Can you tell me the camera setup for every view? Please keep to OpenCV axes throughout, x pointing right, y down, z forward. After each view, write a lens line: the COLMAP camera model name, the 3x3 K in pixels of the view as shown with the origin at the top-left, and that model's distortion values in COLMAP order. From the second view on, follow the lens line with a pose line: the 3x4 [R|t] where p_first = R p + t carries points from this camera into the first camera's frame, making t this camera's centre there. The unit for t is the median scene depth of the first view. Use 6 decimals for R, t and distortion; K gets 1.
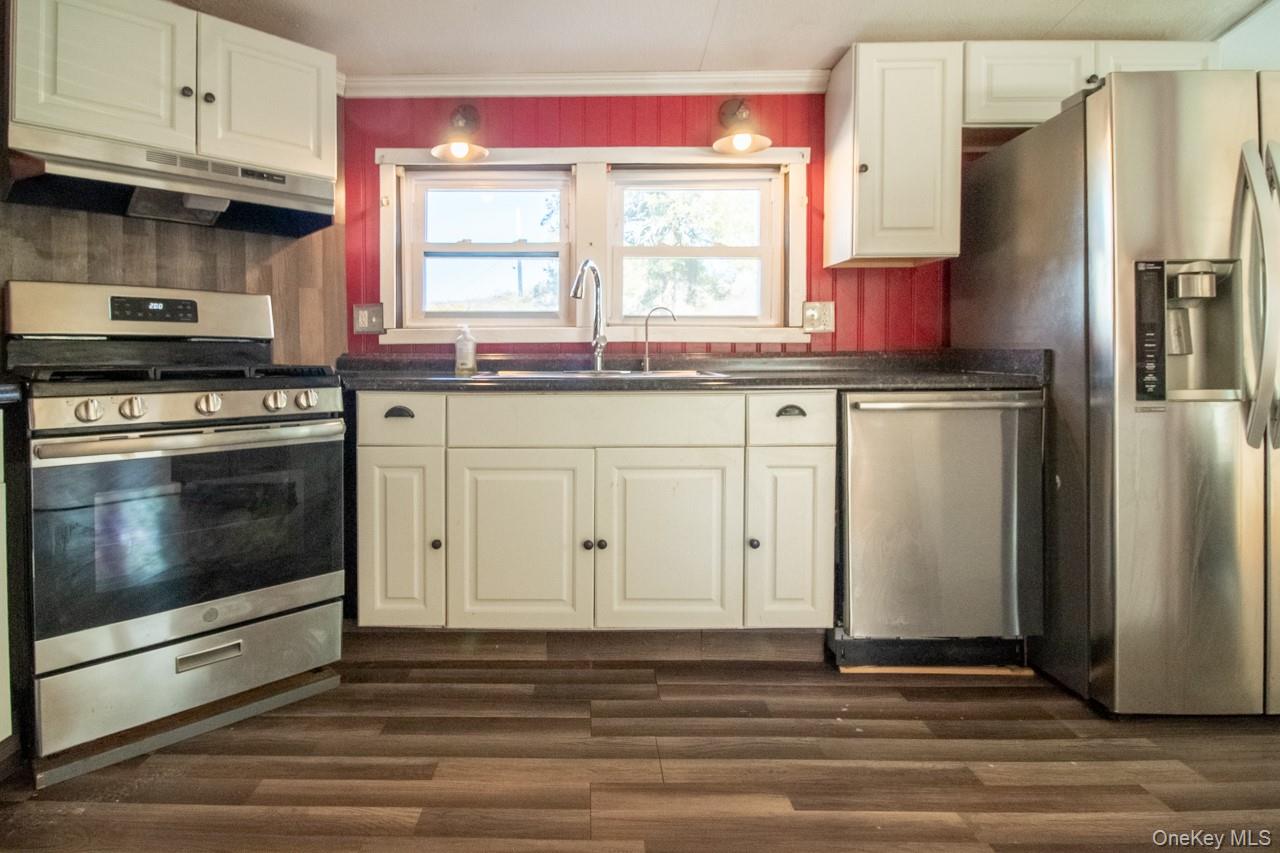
lens RADIAL K [[693.7, 0, 639.5], [0, 693.7, 370.3], [0, 0, 1]] dist [-0.003593, -0.002964]
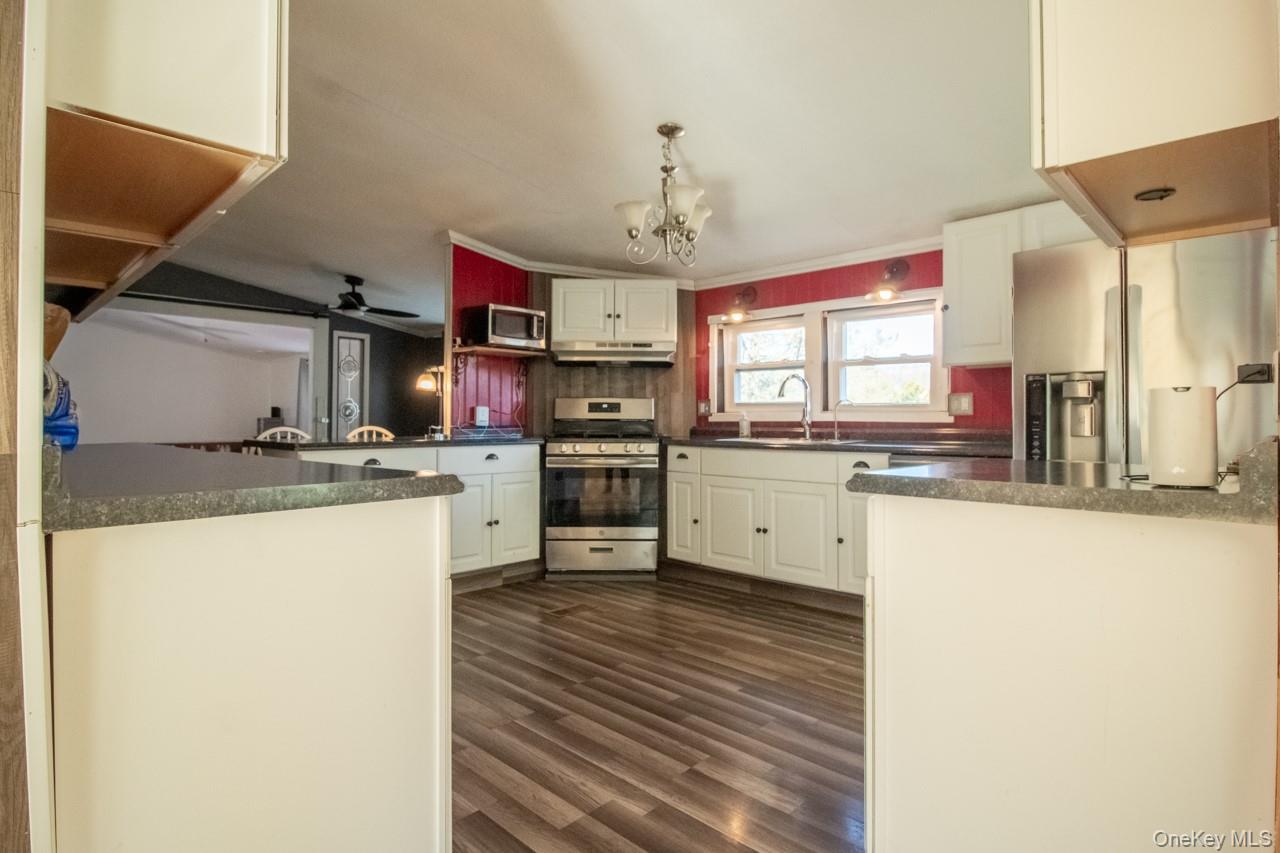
lens RADIAL K [[664.7, 0, 640.0], [0, 664.7, 426.5], [0, 0, 1]] dist [-0.000113, -0.000374]
pose [[0.734753, 0.010290, -0.678257, 0.906821], [-0.018857, 0.999808, -0.005260, -0.015711], [0.678073, 0.016655, 0.734806, -0.552620]]
